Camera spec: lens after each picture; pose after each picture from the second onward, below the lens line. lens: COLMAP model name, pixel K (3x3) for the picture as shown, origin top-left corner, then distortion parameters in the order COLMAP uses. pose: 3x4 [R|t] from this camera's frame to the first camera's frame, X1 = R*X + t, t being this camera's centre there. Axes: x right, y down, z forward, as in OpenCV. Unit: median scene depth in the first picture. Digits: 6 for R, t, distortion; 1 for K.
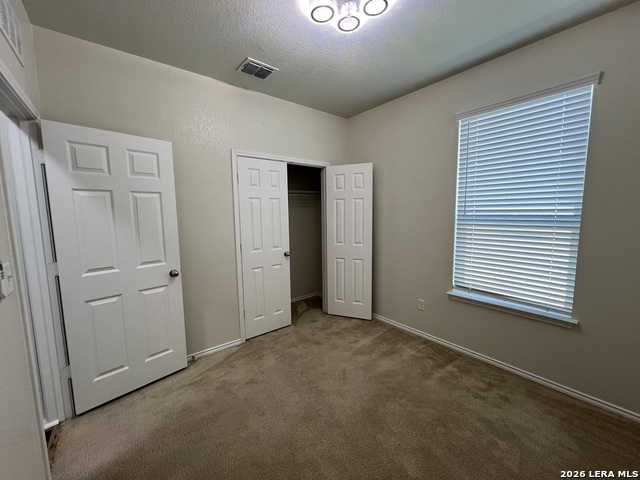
lens RADIAL K [[256.5, 0, 317.9], [0, 256.5, 242.5], [0, 0, 1]] dist [-0.000803, -0.000214]
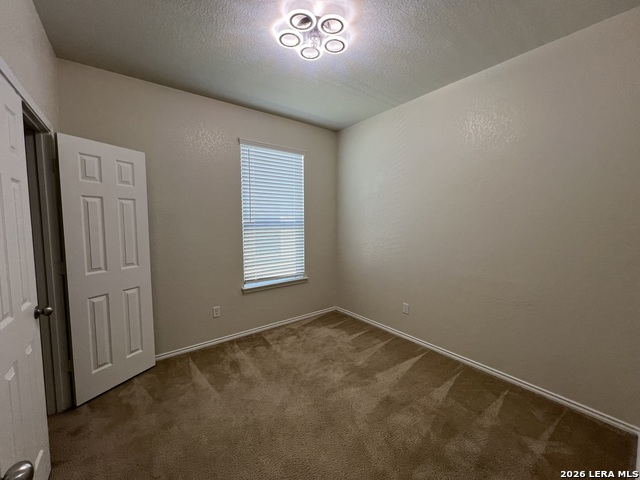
lens RADIAL K [[255.5, 0, 319.7], [0, 255.5, 239.4], [0, 0, 1]] dist [-0.002903, 0.000875]
pose [[0.025864, -0.062429, 0.997714, -0.643773], [0.125473, 0.990358, 0.058716, -0.051444], [-0.991760, 0.123667, 0.033448, 0.609648]]
